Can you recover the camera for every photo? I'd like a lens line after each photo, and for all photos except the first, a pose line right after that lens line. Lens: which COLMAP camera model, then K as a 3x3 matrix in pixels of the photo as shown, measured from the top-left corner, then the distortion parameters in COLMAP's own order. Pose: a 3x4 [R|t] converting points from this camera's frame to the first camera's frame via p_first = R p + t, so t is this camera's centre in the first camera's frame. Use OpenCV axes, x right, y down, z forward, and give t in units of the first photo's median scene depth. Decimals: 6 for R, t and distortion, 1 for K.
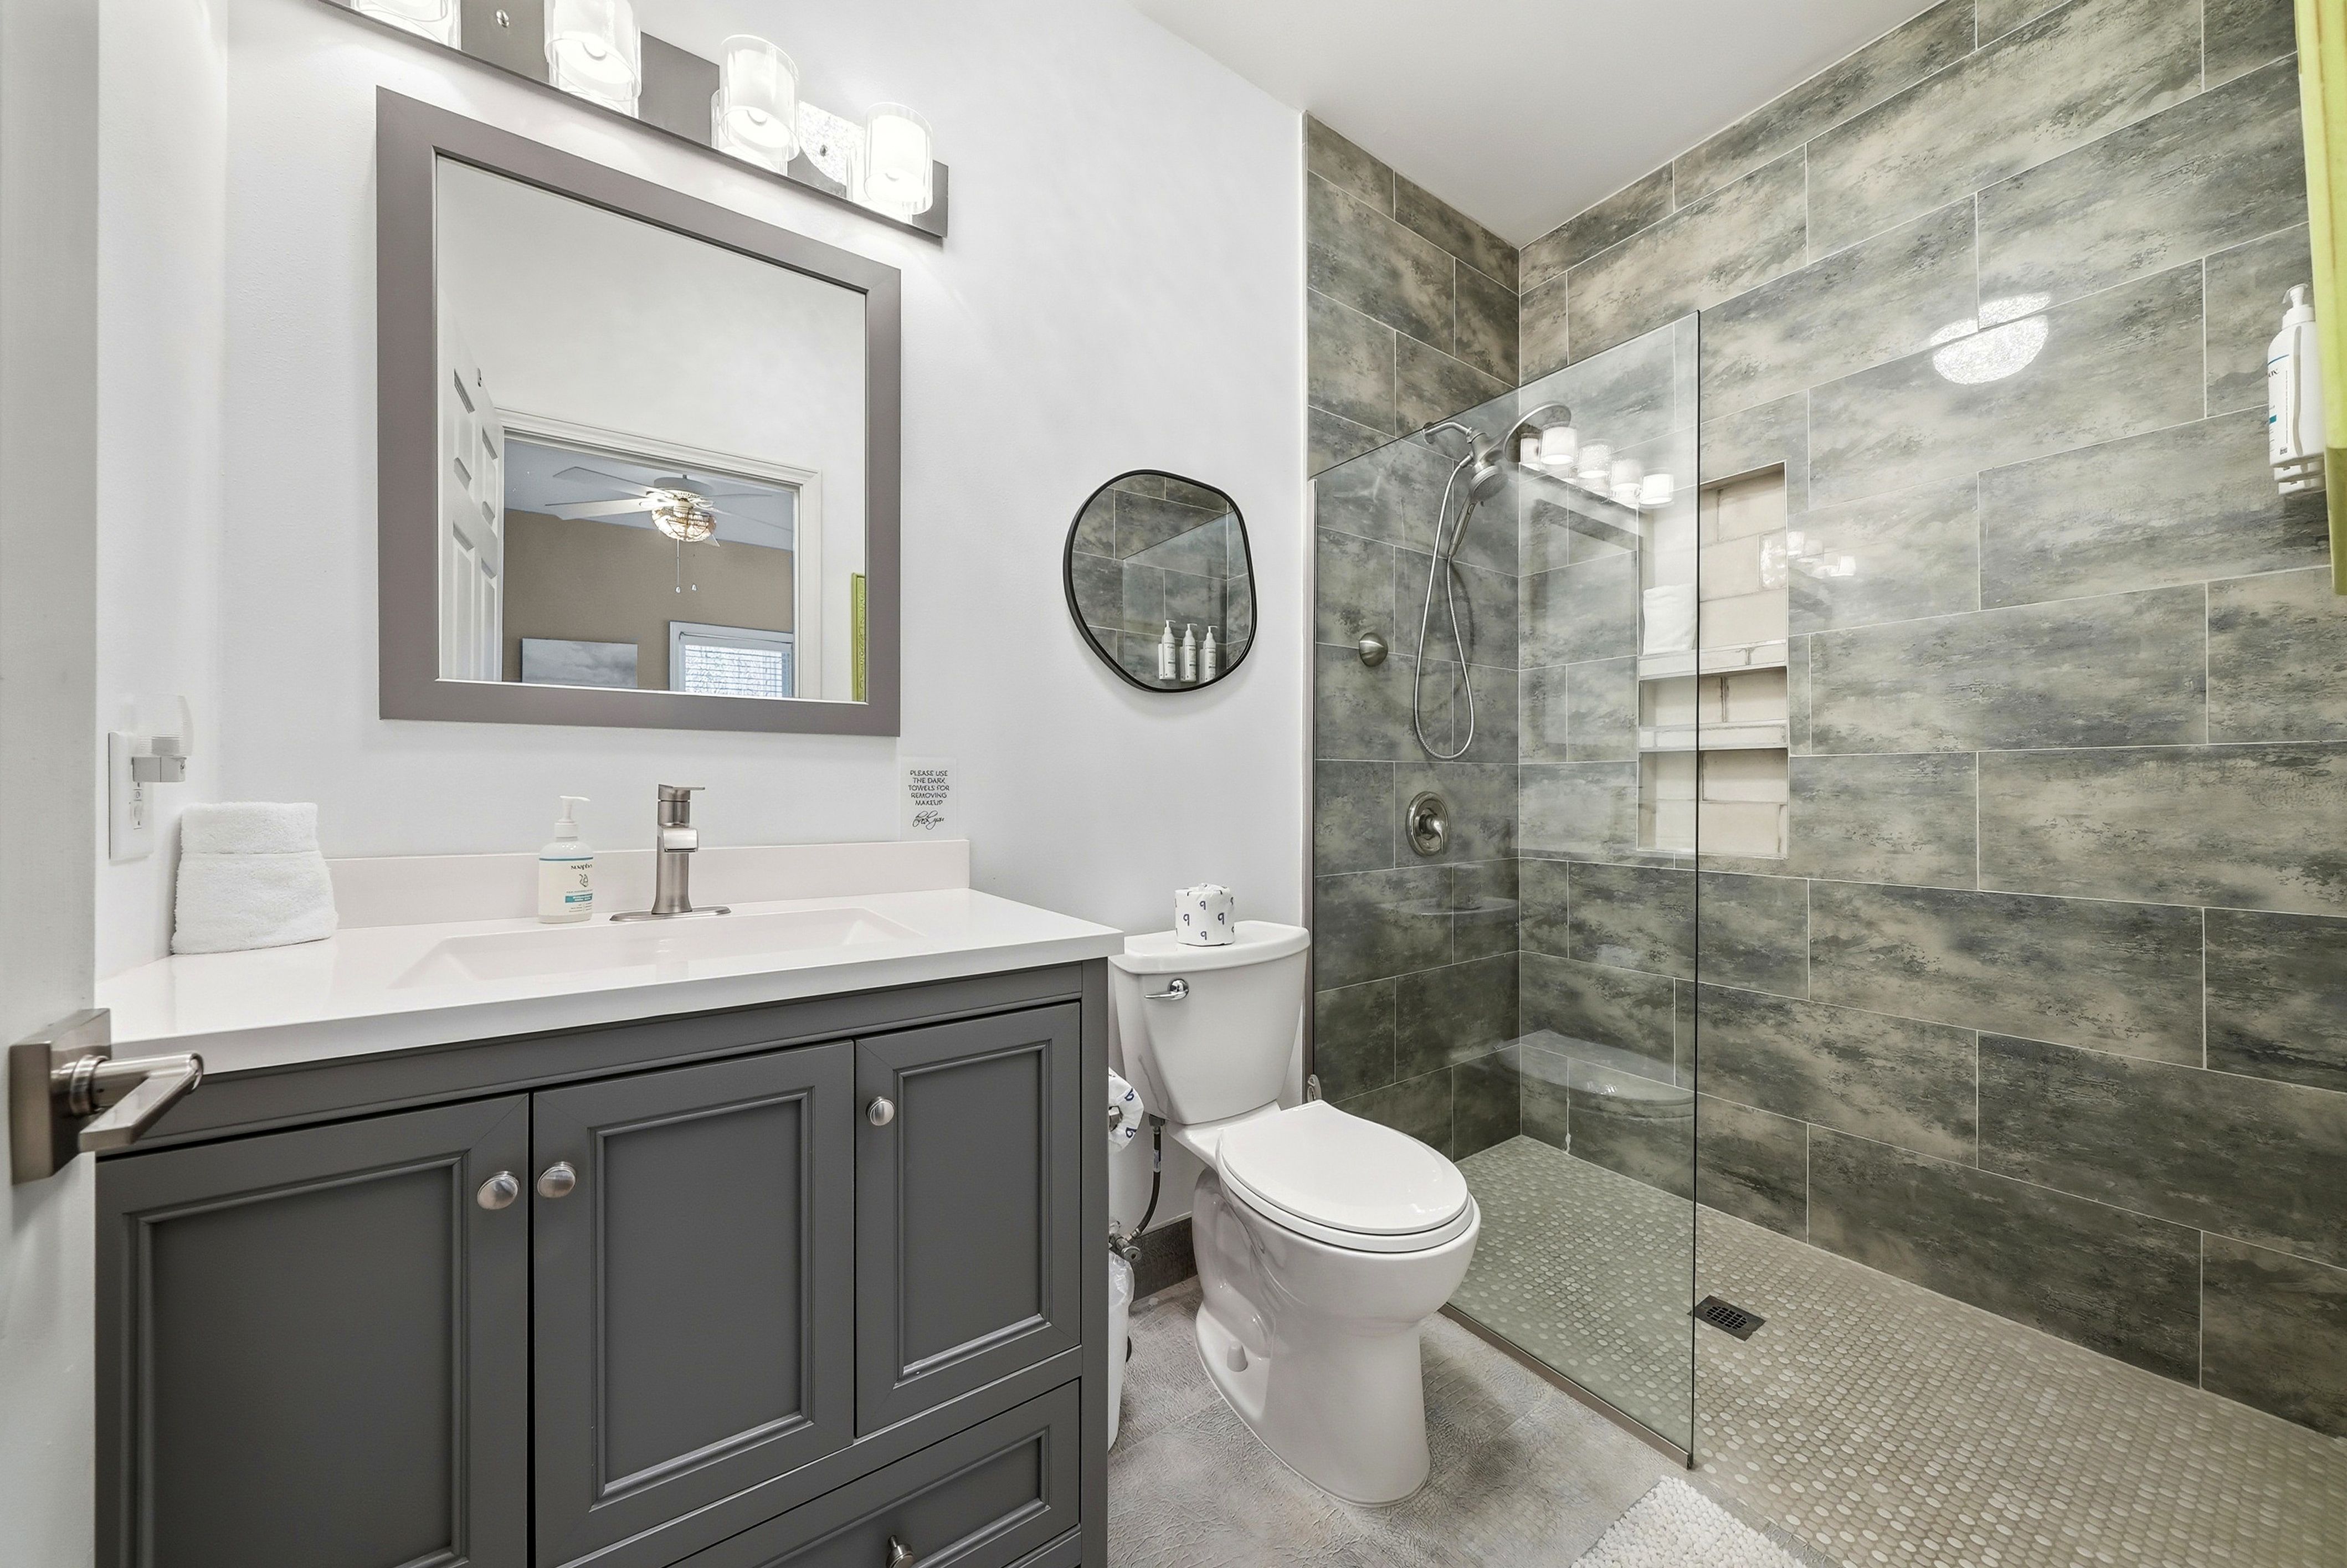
lens RADIAL K [[830.5, 0, 1177.5], [0, 830.5, 783.3], [0, 0, 1]] dist [0.000953, -0.000130]
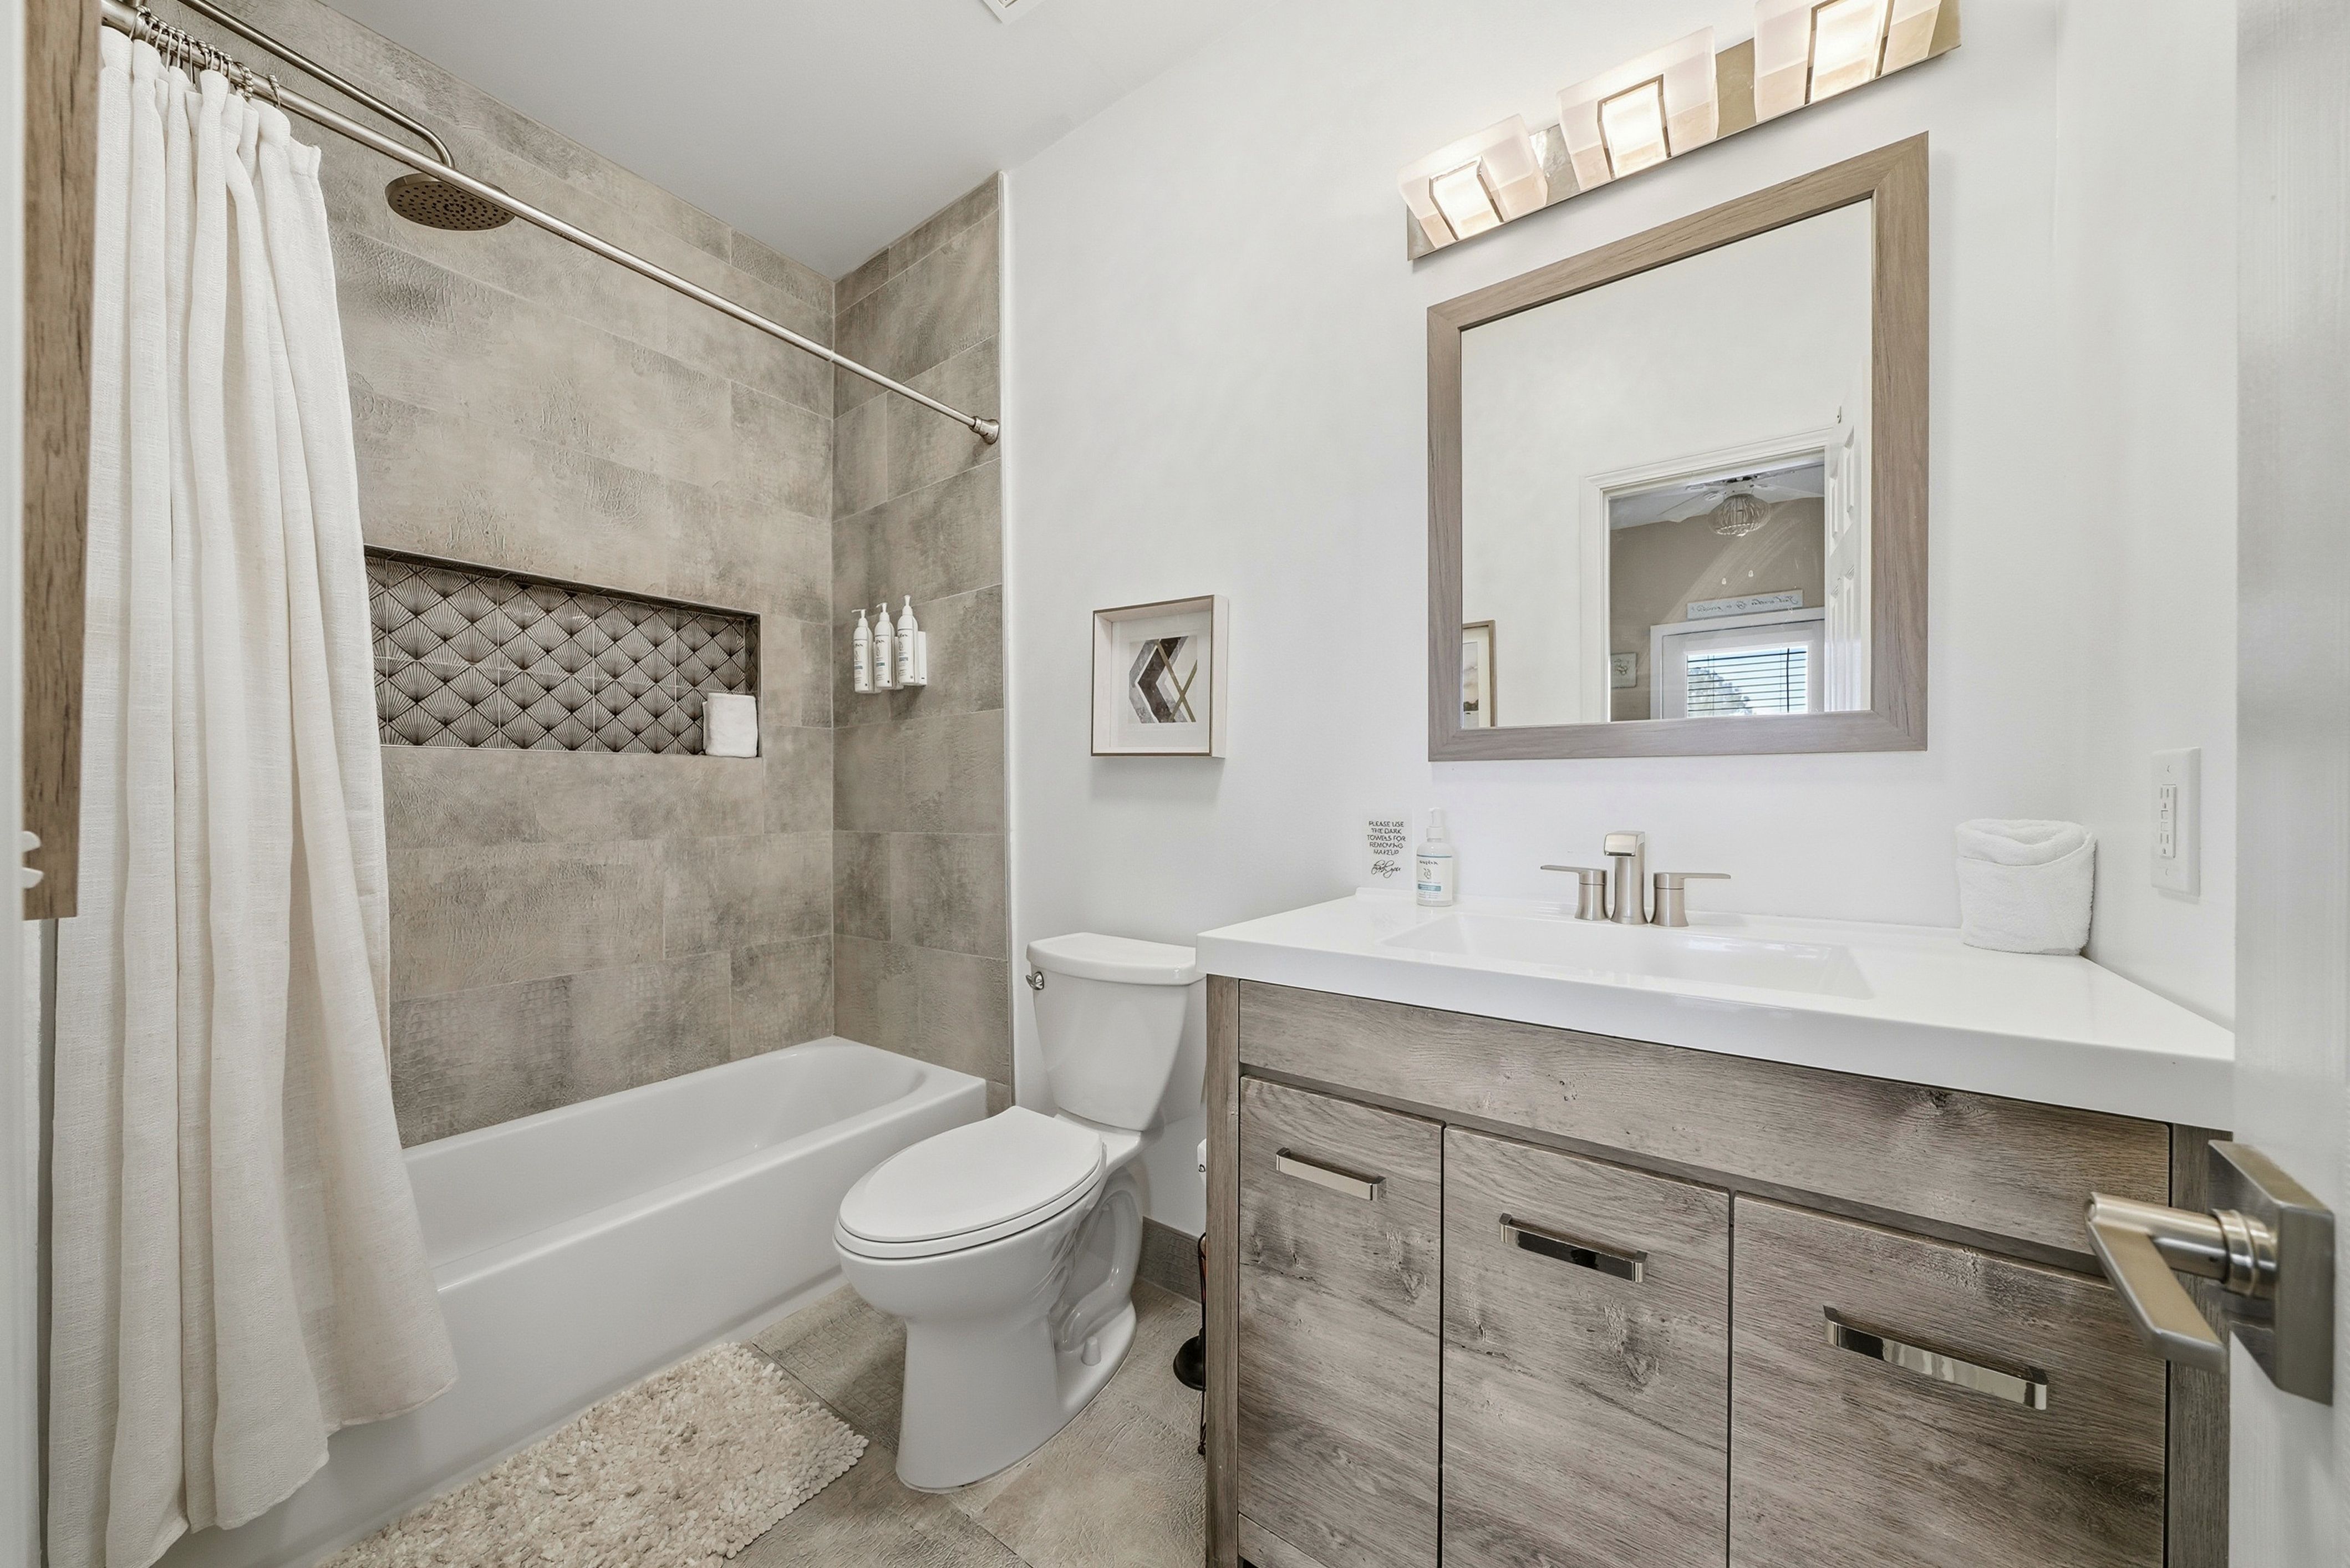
lens RADIAL K [[831.6, 0, 1173.2], [0, 831.6, 791.6], [0, 0, 1]] dist [0.000953, -0.000130]
pose [[0.299628, -0.006063, -0.954037, 0.220032], [-0.002363, 0.999972, -0.007097, -0.015662], [0.954053, 0.004381, 0.299606, 0.173960]]
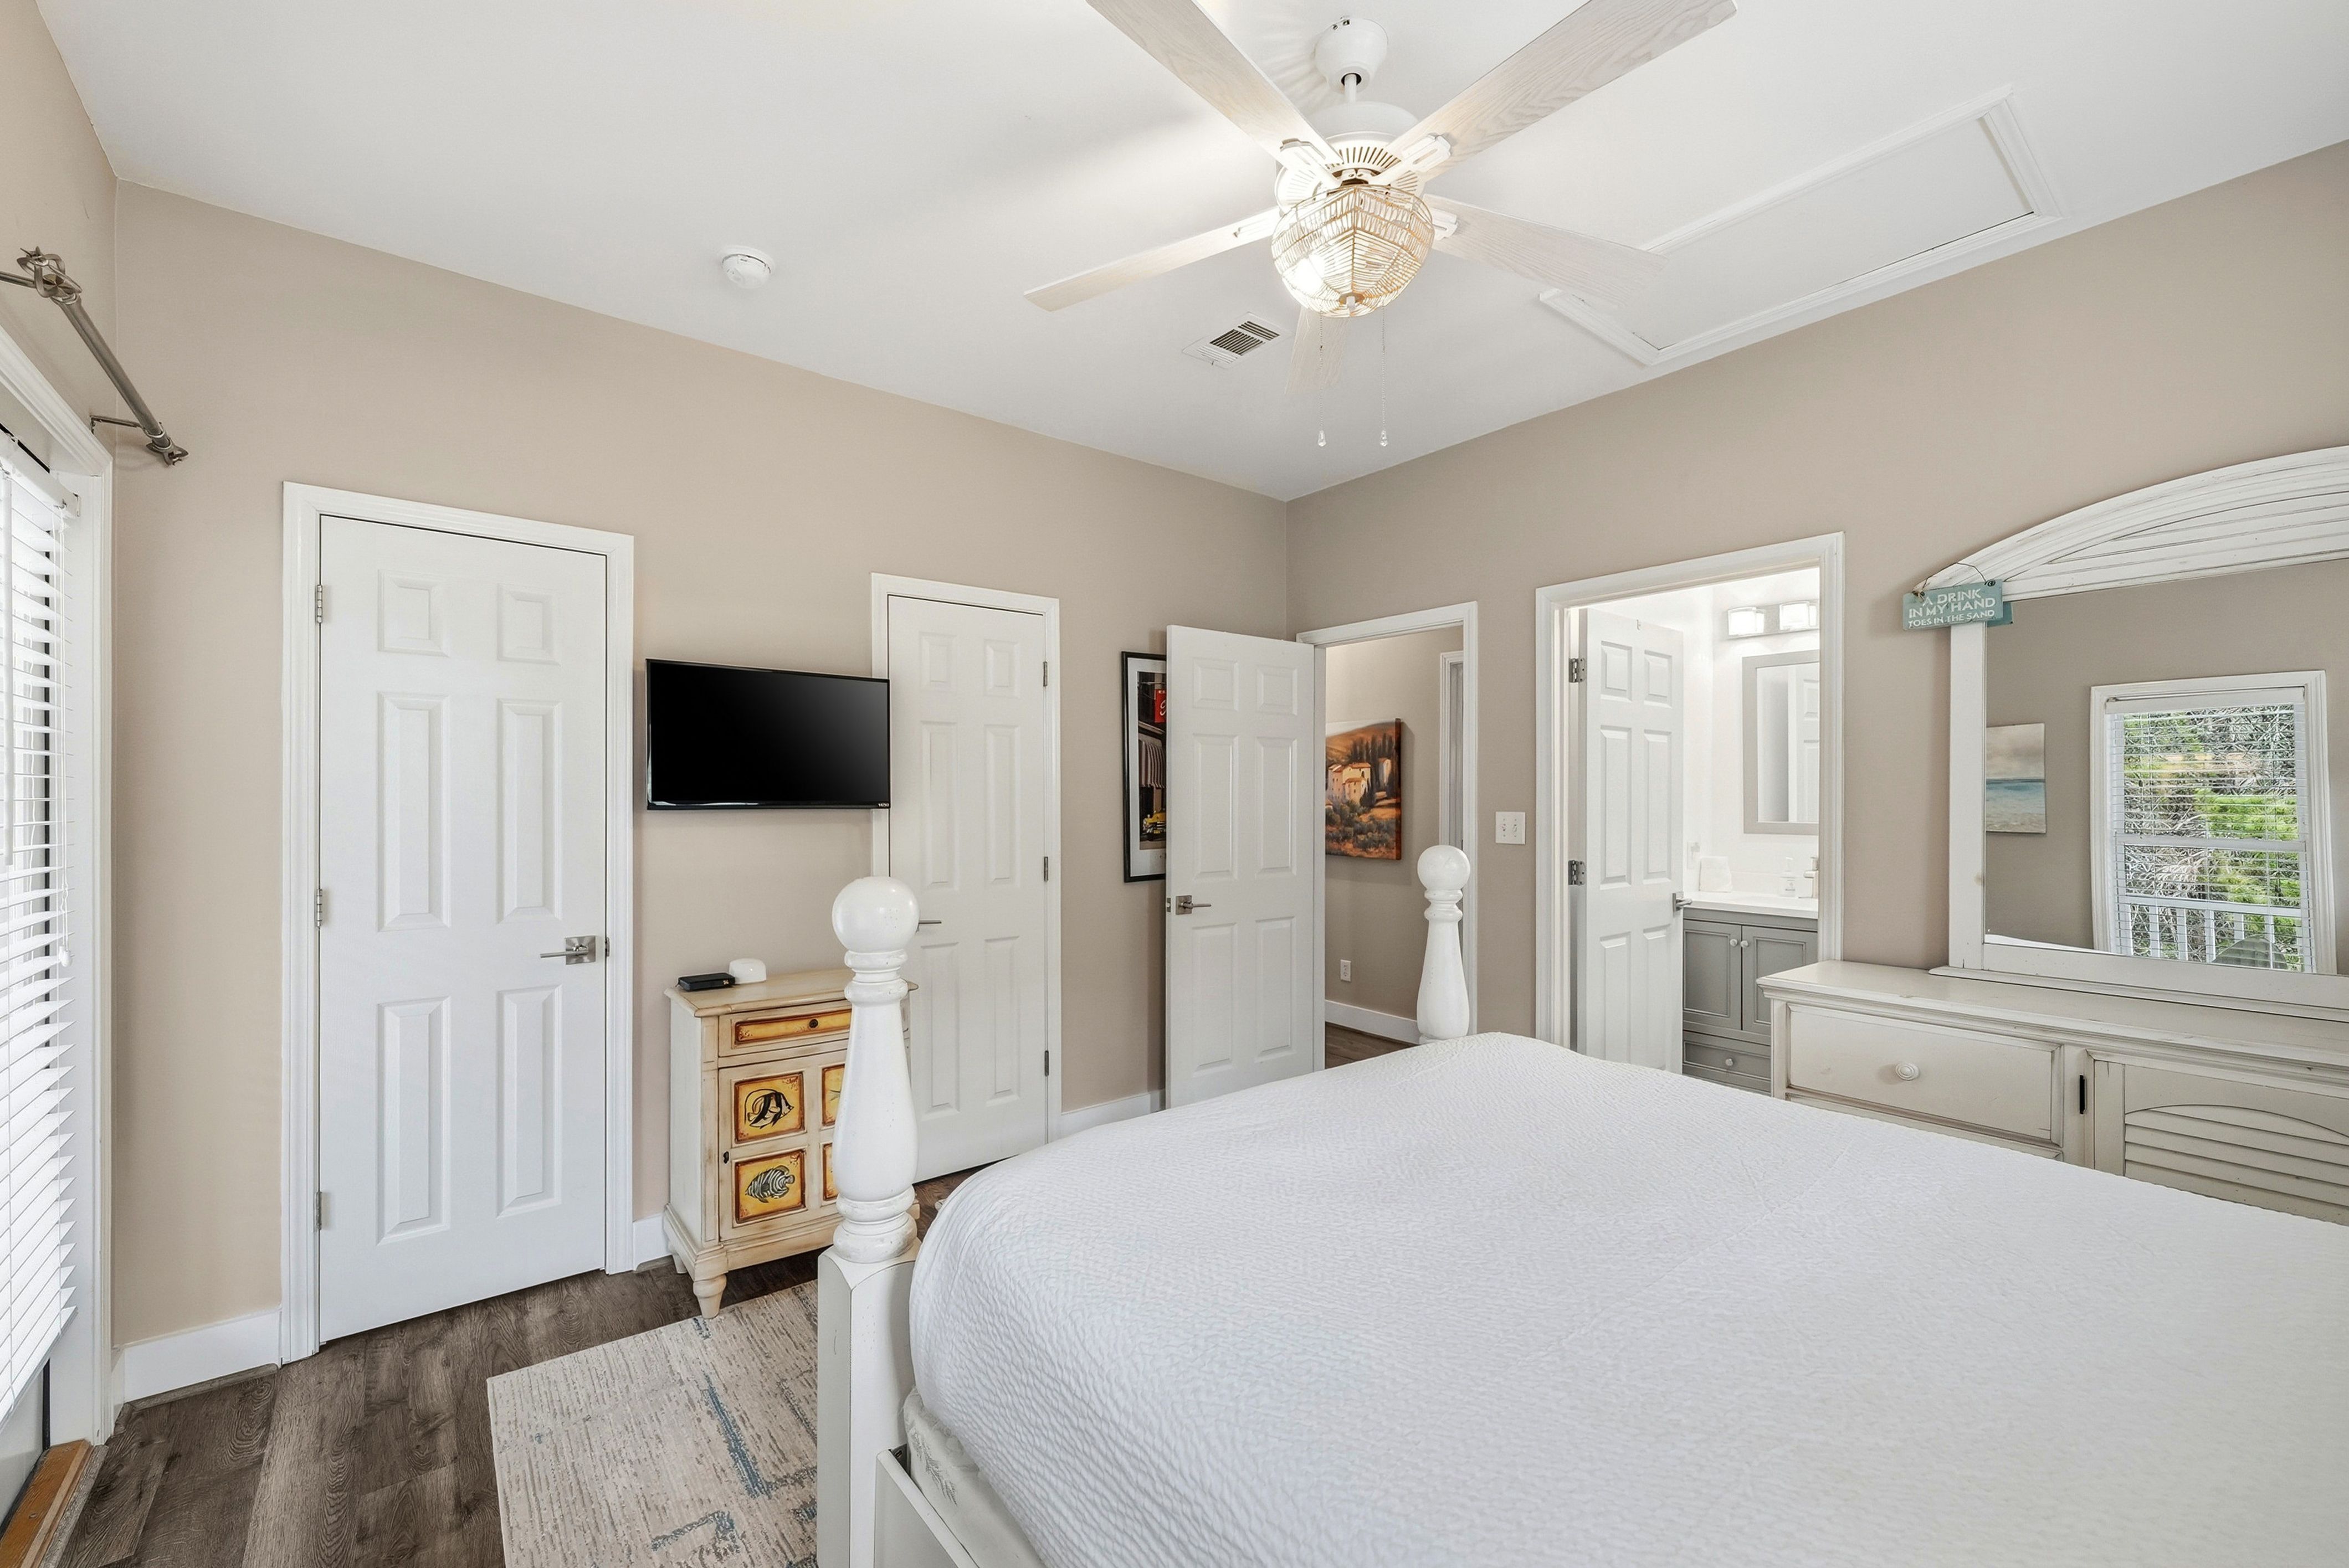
lens RADIAL K [[945.4, 0, 1167.8], [0, 945.4, 794.5], [0, 0, 1]] dist [0.000347, 0.000012]
pose [[0.070779, -0.008306, -0.997457, 2.942261], [0.000400, 0.999965, -0.008298, -0.214493], [0.997492, 0.000188, 0.070780, -1.774301]]
